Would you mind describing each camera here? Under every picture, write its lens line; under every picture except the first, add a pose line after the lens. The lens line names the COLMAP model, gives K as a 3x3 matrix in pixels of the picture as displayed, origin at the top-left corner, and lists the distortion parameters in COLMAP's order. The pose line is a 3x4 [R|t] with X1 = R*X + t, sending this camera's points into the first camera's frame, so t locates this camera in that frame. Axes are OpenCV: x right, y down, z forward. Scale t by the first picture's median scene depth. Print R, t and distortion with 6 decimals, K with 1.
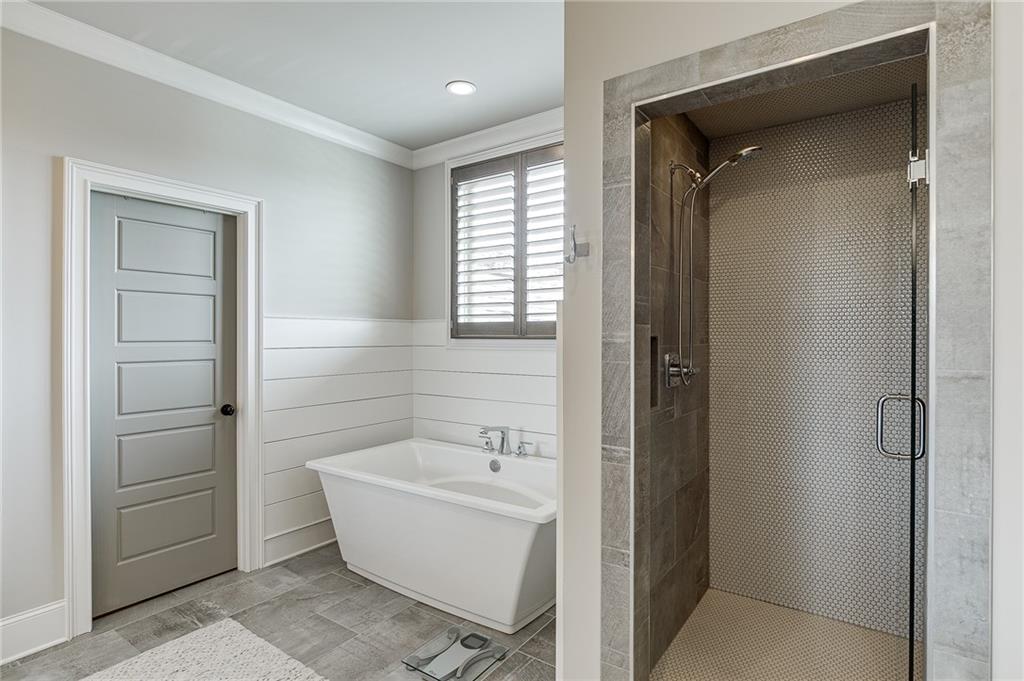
lens RADIAL K [[516.3, 0, 512.1], [0, 516.3, 337.7], [0, 0, 1]] dist [-0.011877, 0.001877]
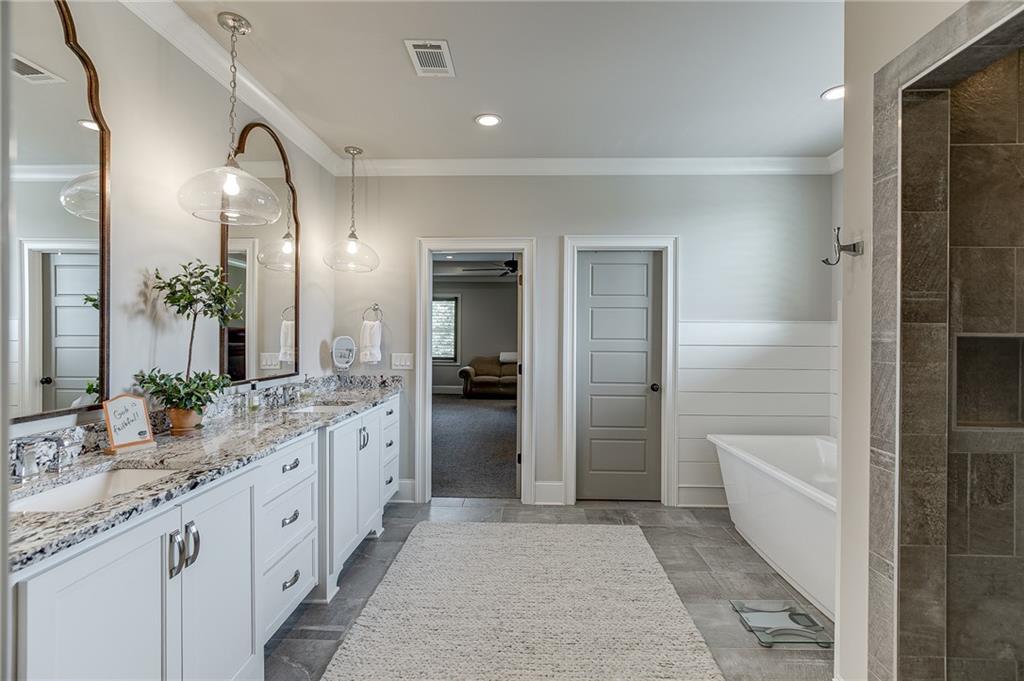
lens RADIAL K [[458.1, 0, 521.3], [0, 458.1, 338.1], [0, 0, 1]] dist [-0.015073, 0.001957]
pose [[0.559100, 0.007622, -0.829065, 0.381505], [-0.008978, 0.999955, 0.003139, 0.003786], [0.829052, 0.005688, 0.559143, -0.021753]]
